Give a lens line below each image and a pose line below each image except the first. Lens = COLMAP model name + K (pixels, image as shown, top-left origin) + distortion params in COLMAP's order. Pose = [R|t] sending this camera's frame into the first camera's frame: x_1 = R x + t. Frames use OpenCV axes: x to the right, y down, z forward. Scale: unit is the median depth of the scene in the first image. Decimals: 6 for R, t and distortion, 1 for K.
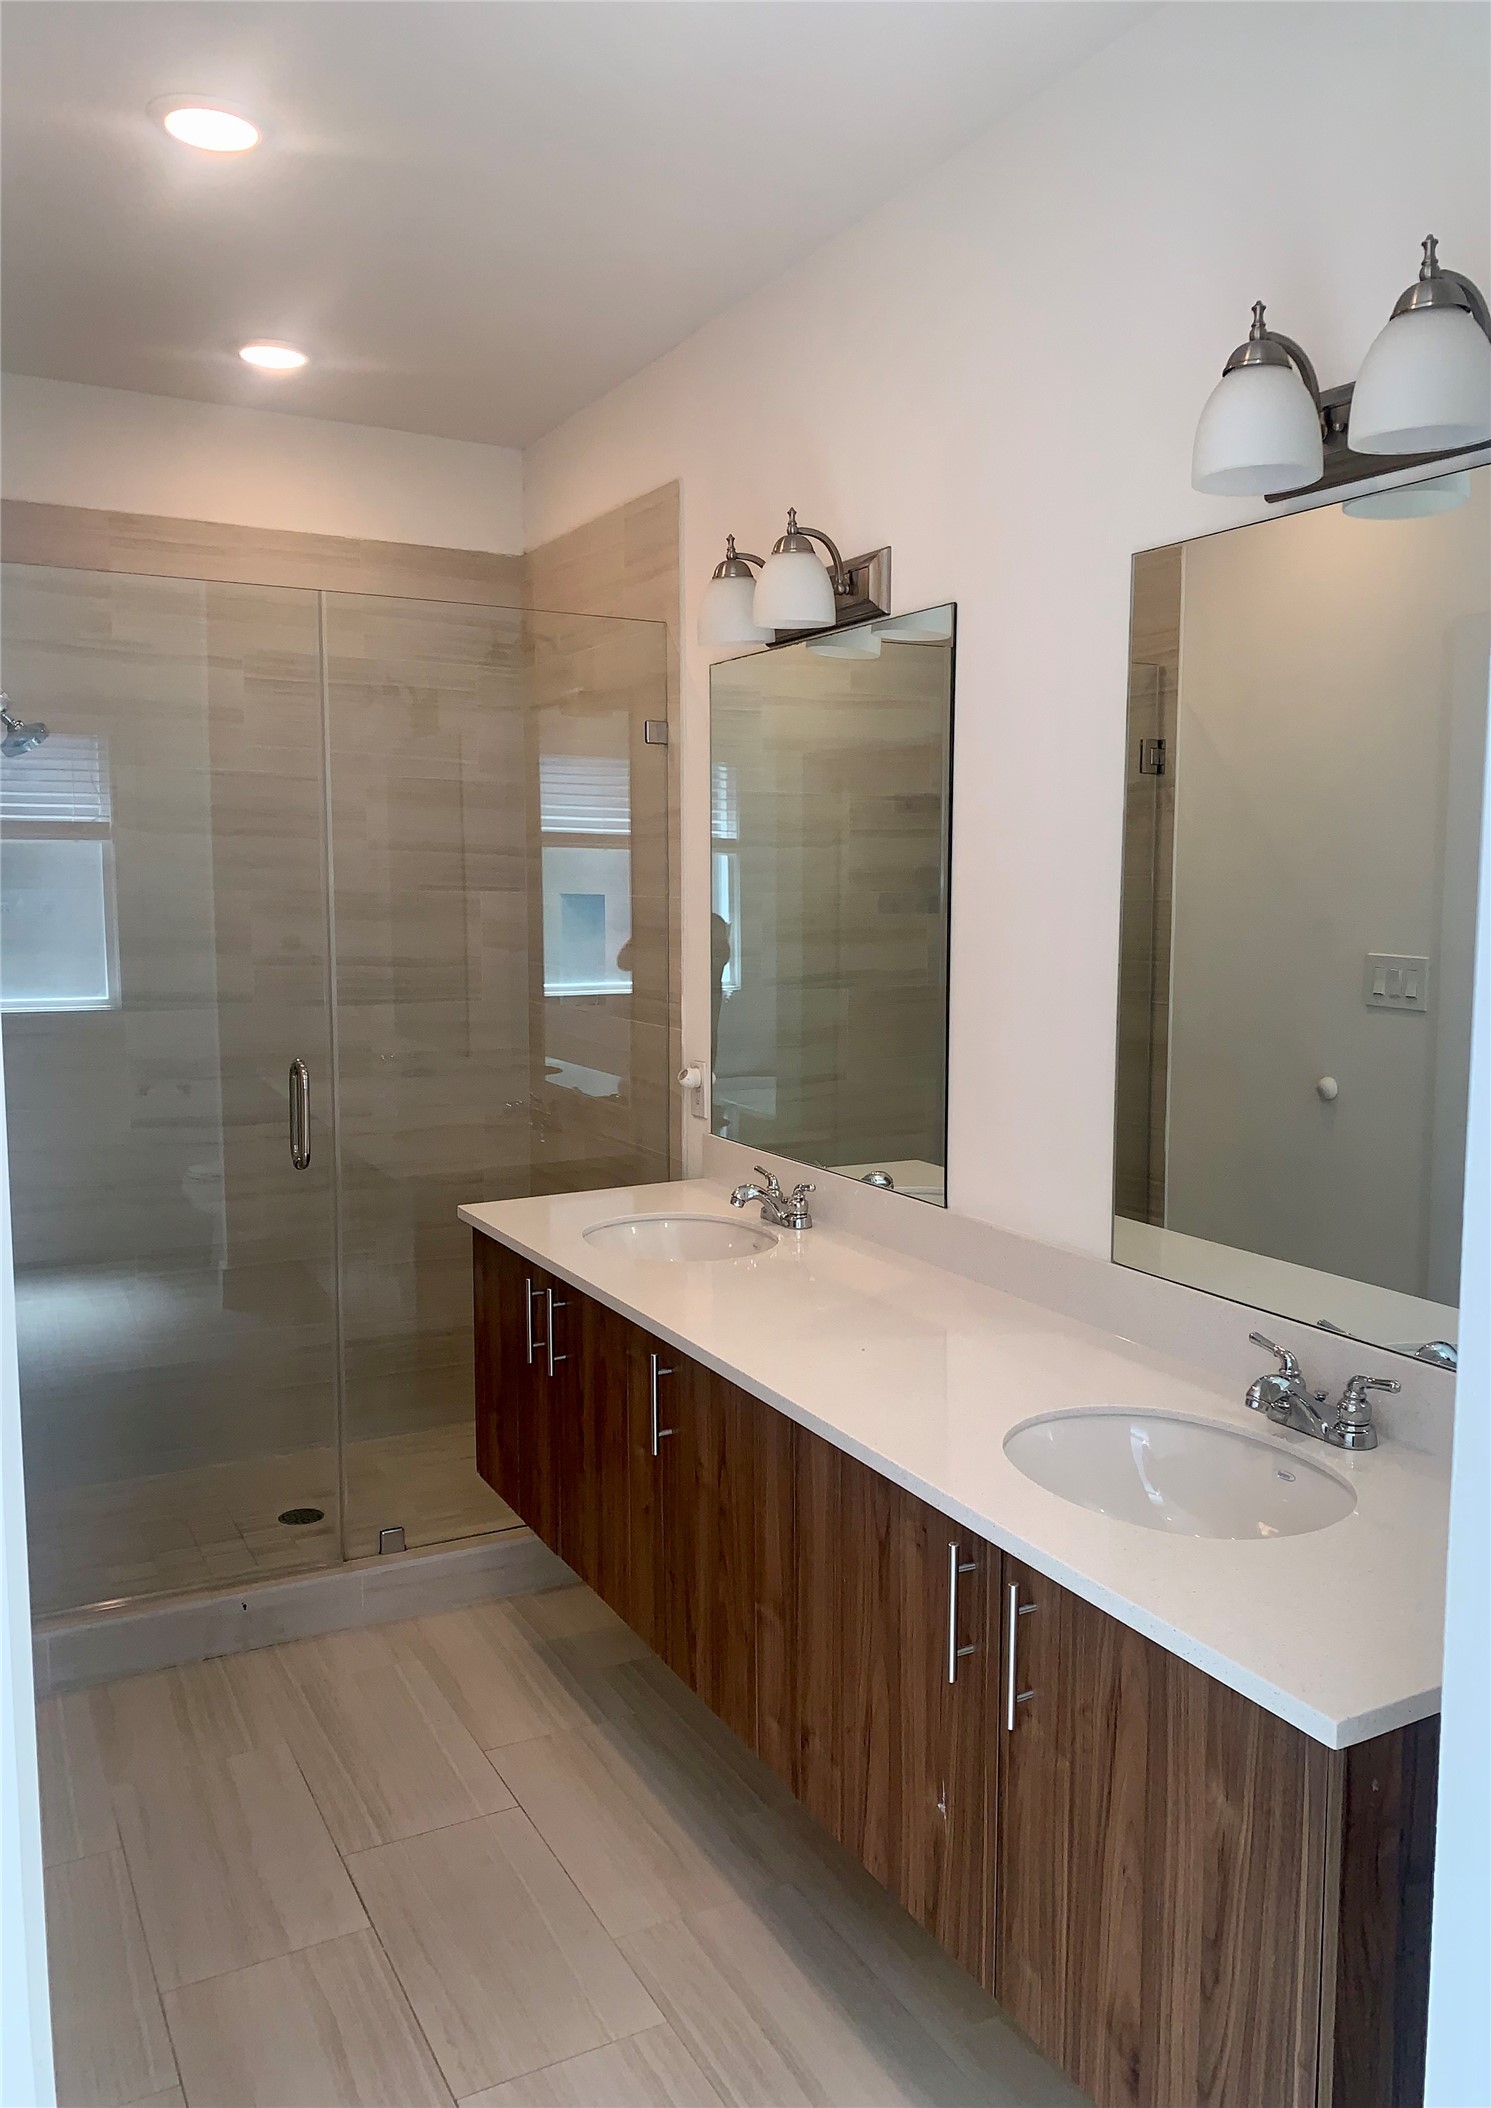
lens RADIAL K [[1606.5, 0, 745.5], [0, 1606.5, 1054.0], [0, 0, 1]] dist [-0.003962, -0.003158]
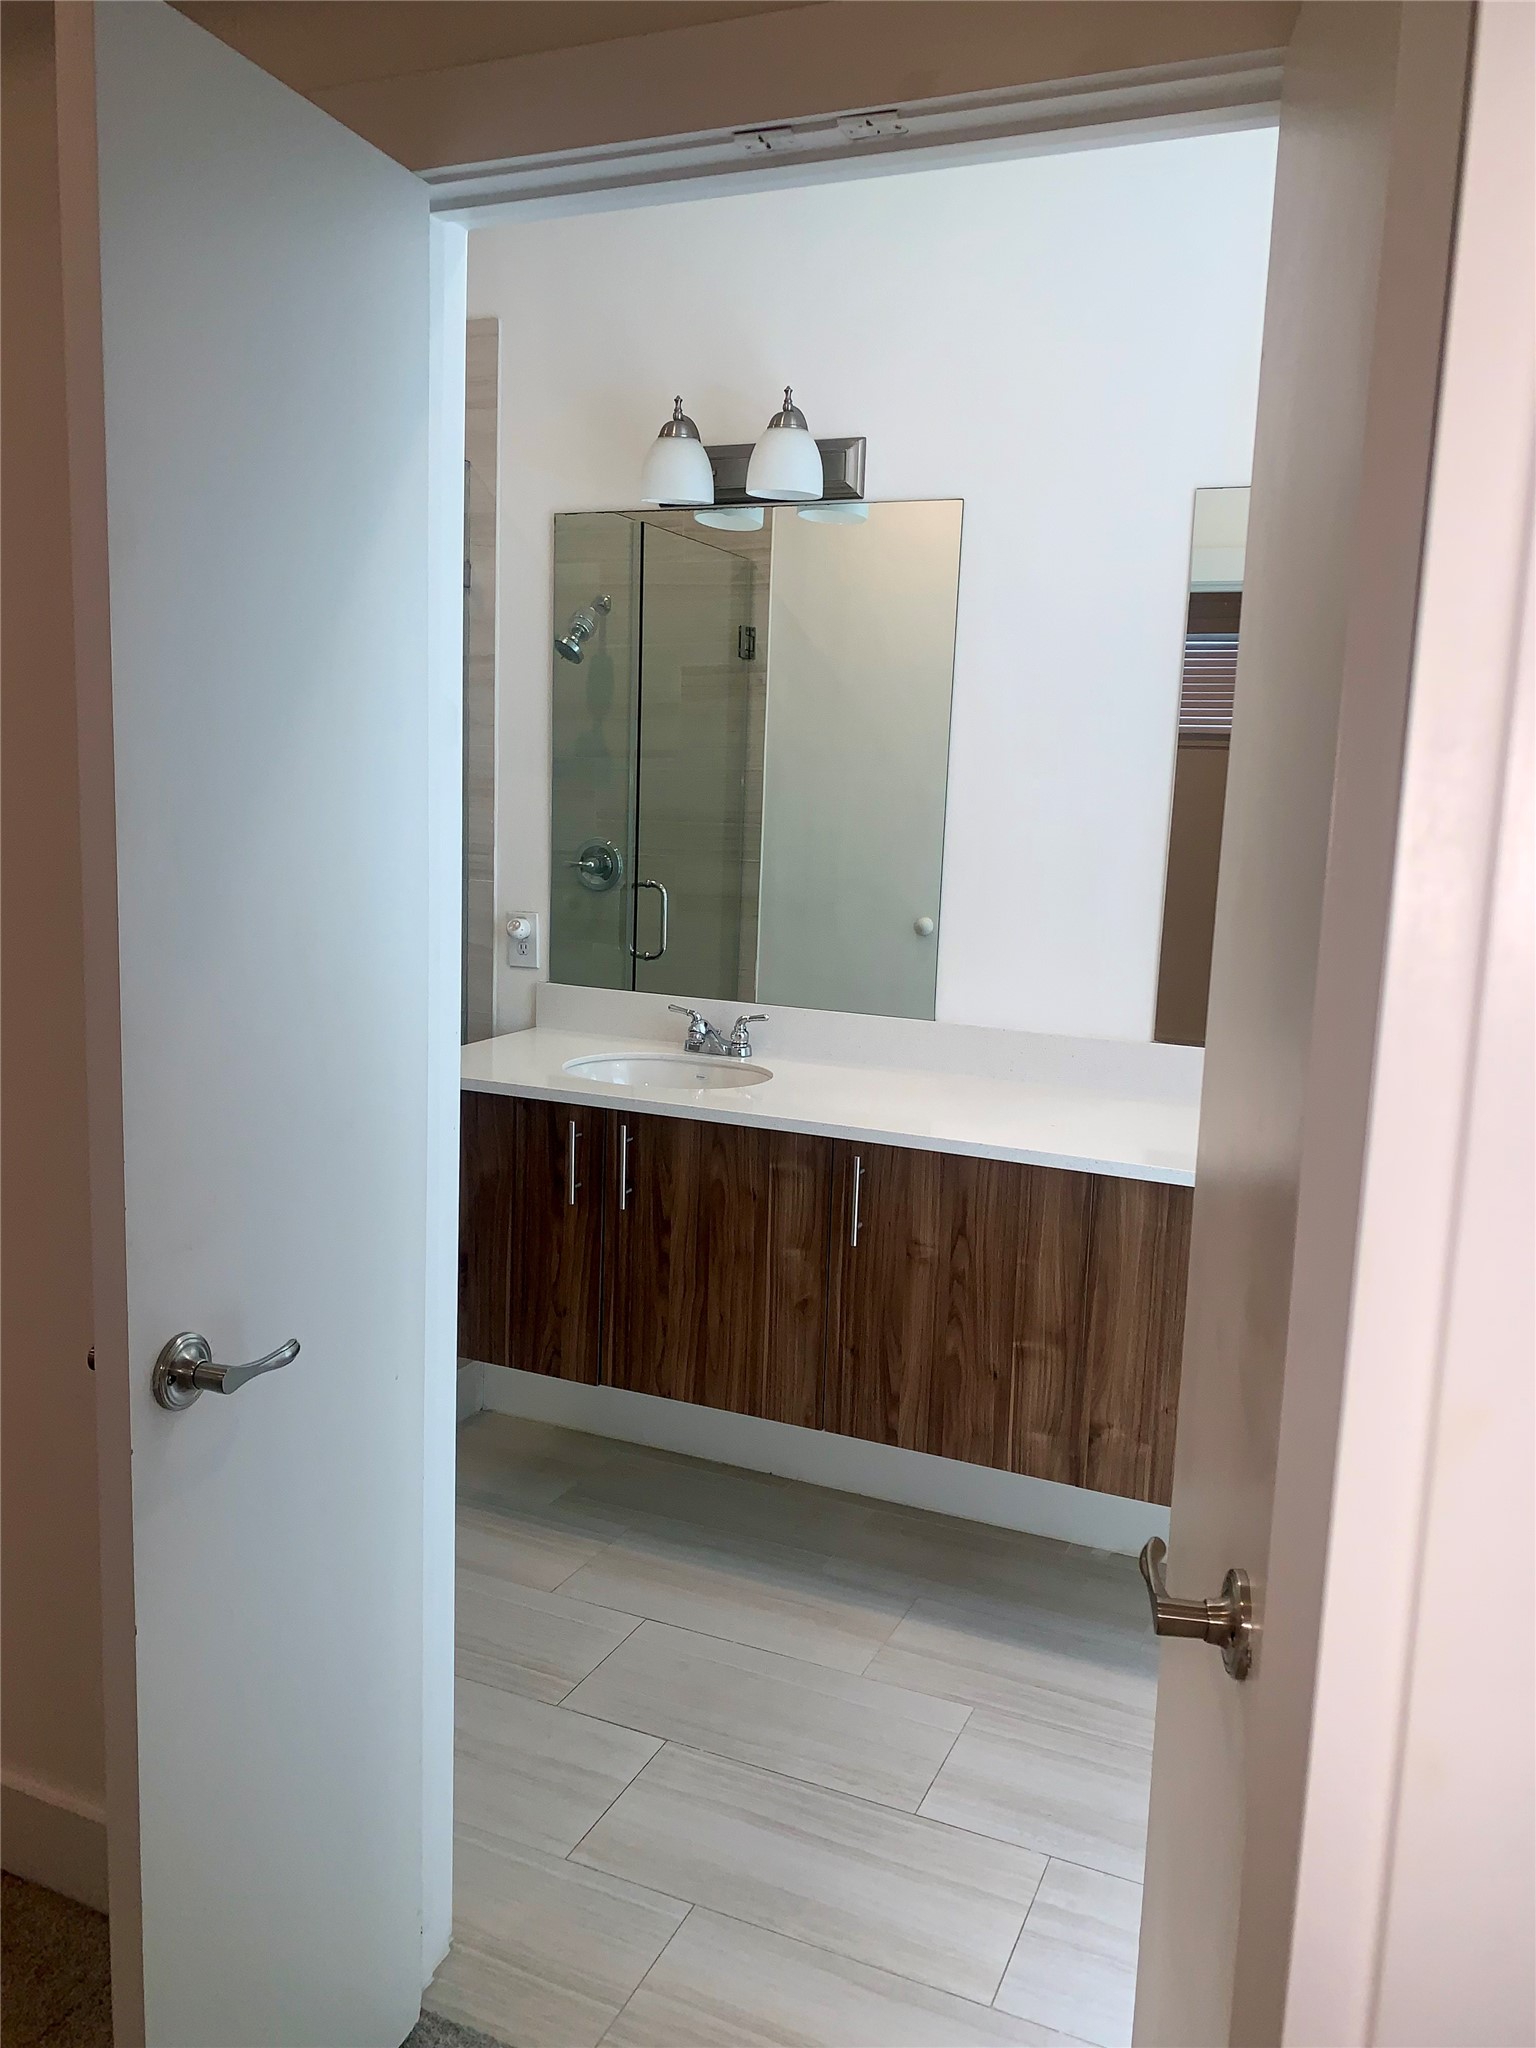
lens RADIAL K [[1573.3, 0, 768.0], [0, 1573.3, 1024.0], [0, 0, 1]] dist [0.002617, -0.007205]
pose [[0.806963, -0.065772, 0.586928, -0.636256], [0.034678, 0.997342, 0.064086, 0.020753], [-0.589583, -0.031362, 0.807099, 0.138040]]
